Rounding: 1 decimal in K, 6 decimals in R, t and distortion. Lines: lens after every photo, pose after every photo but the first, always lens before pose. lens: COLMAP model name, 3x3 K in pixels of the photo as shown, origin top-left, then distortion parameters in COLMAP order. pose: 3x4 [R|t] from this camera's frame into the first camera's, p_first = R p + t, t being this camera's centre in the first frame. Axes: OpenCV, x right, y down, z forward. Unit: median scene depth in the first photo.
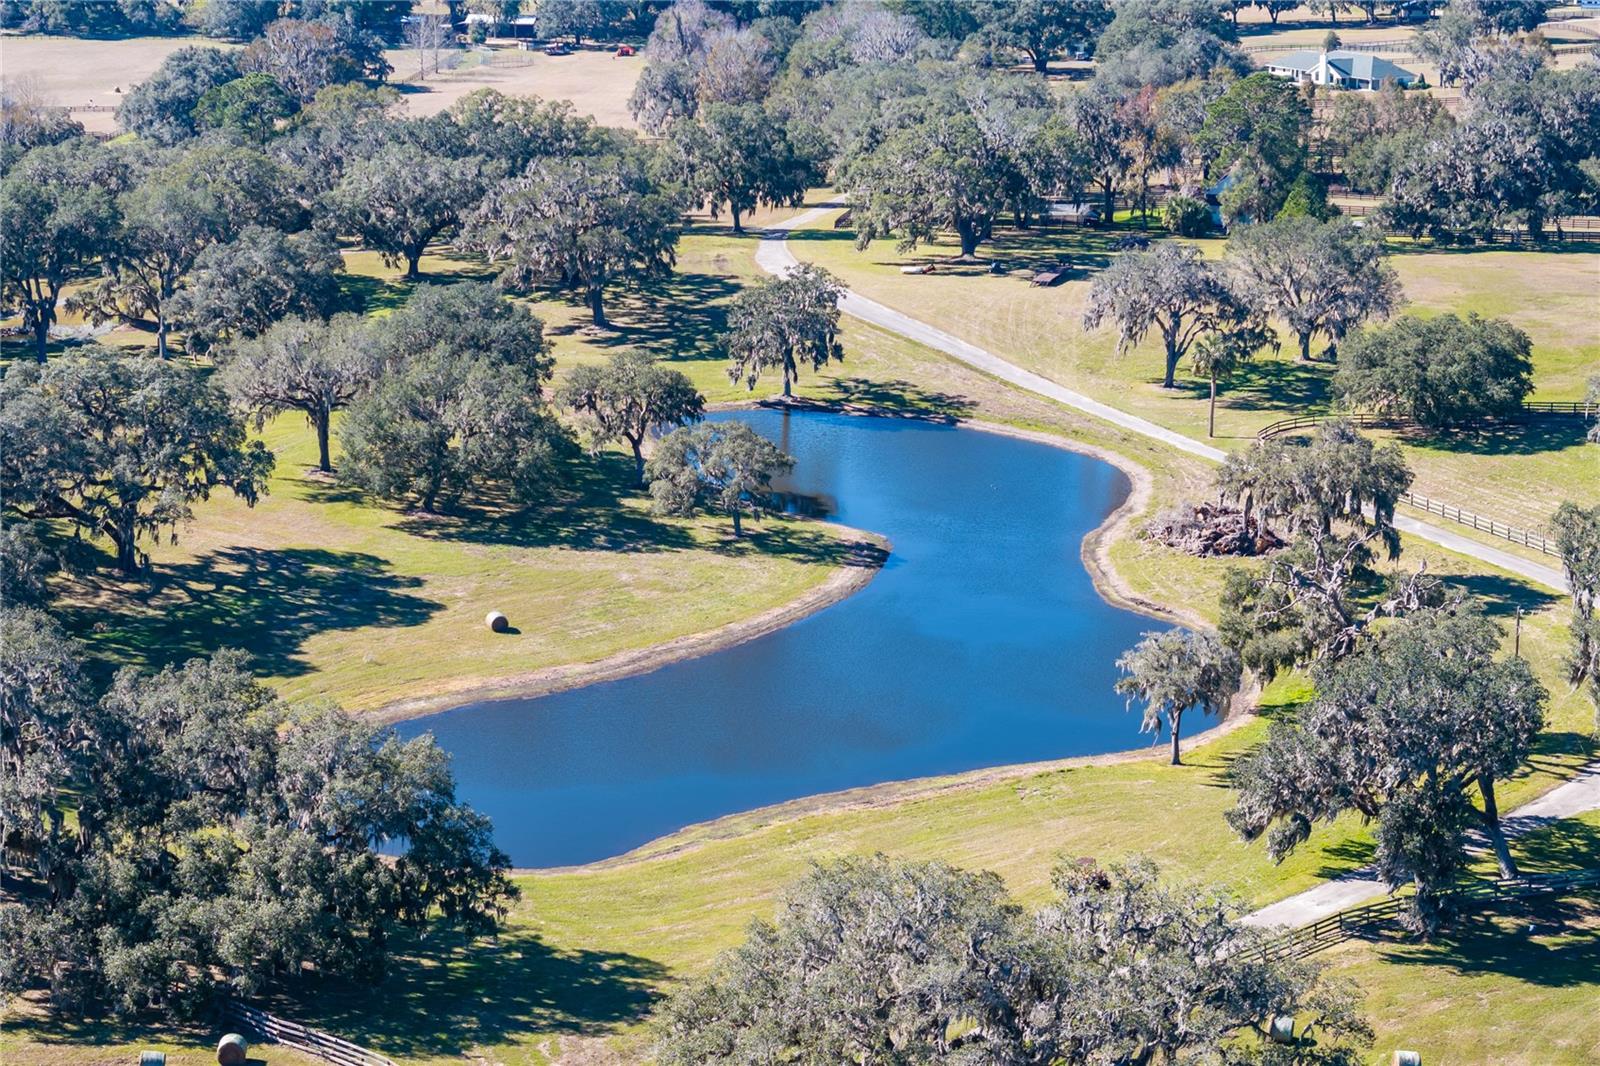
lens RADIAL K [[3204.0, 0, 798.6], [0, 3204.0, 533.2], [0, 0, 1]] dist [0.036986, 0.000000]
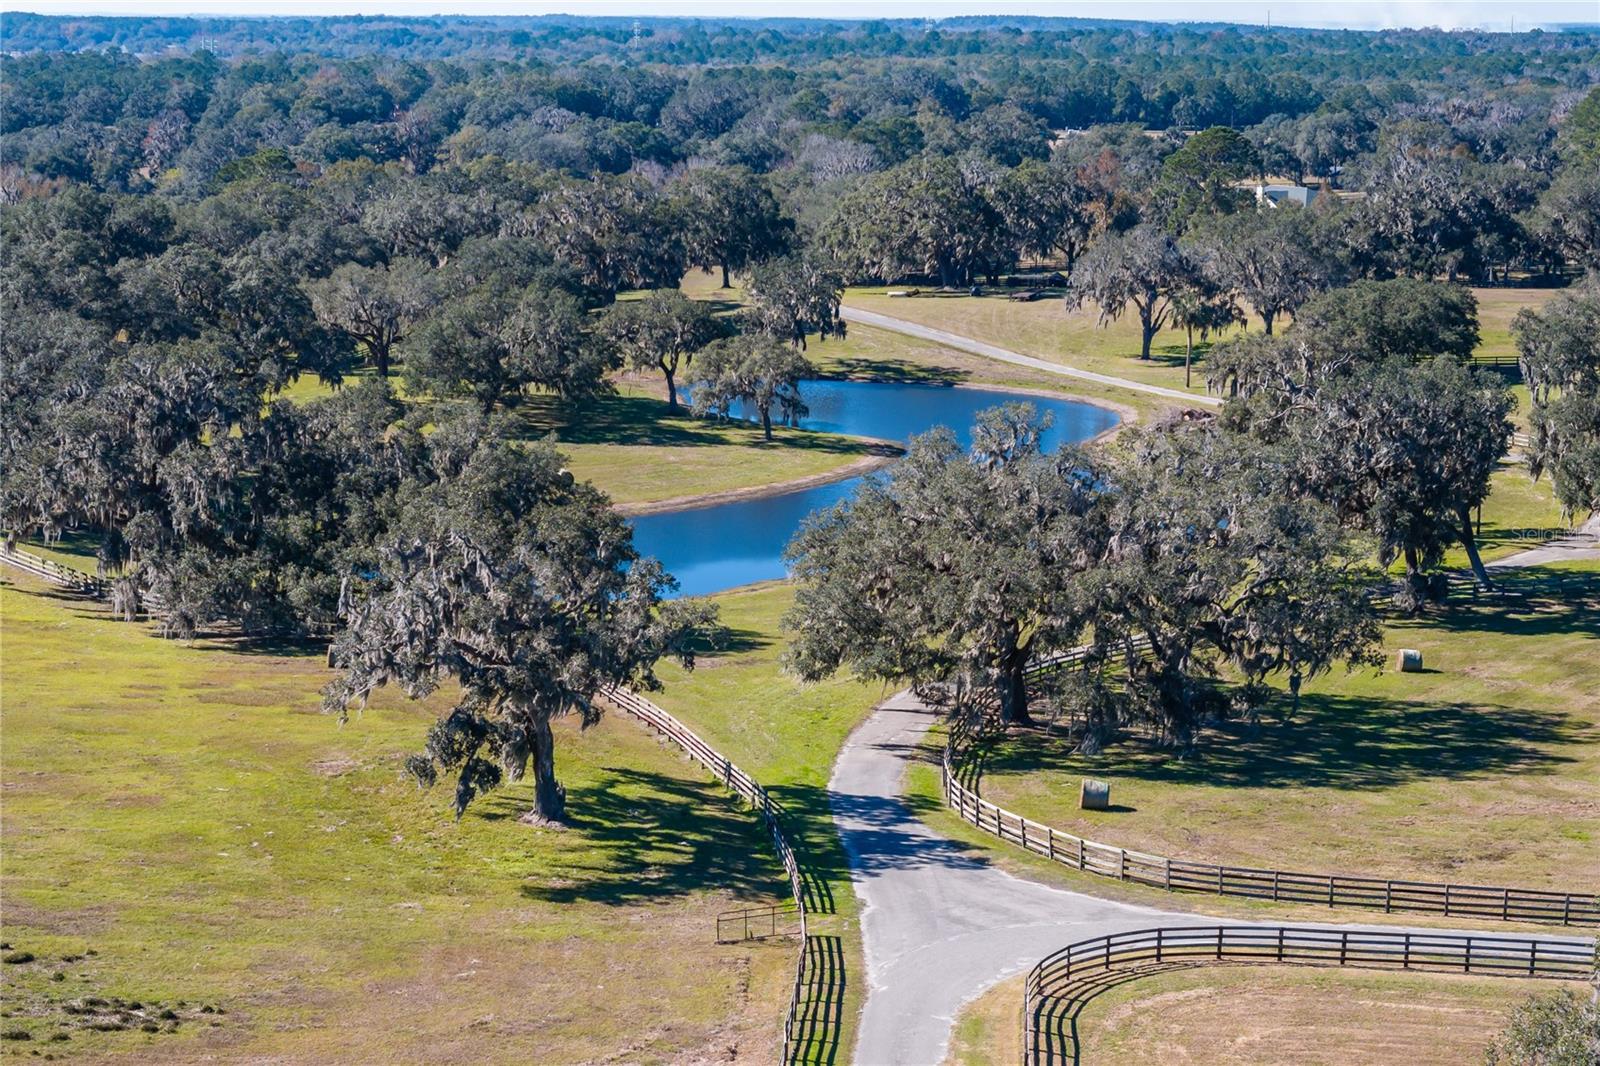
lens RADIAL K [[3204.0, 0, 801.1], [0, 3204.0, 532.6], [0, 0, 1]] dist [0.036986, 0.000000]
pose [[0.999679, -0.003298, 0.025133, -0.029390], [0.005308, 0.996755, -0.080324, 0.100863], [-0.024786, 0.080431, 0.996452, -0.078785]]
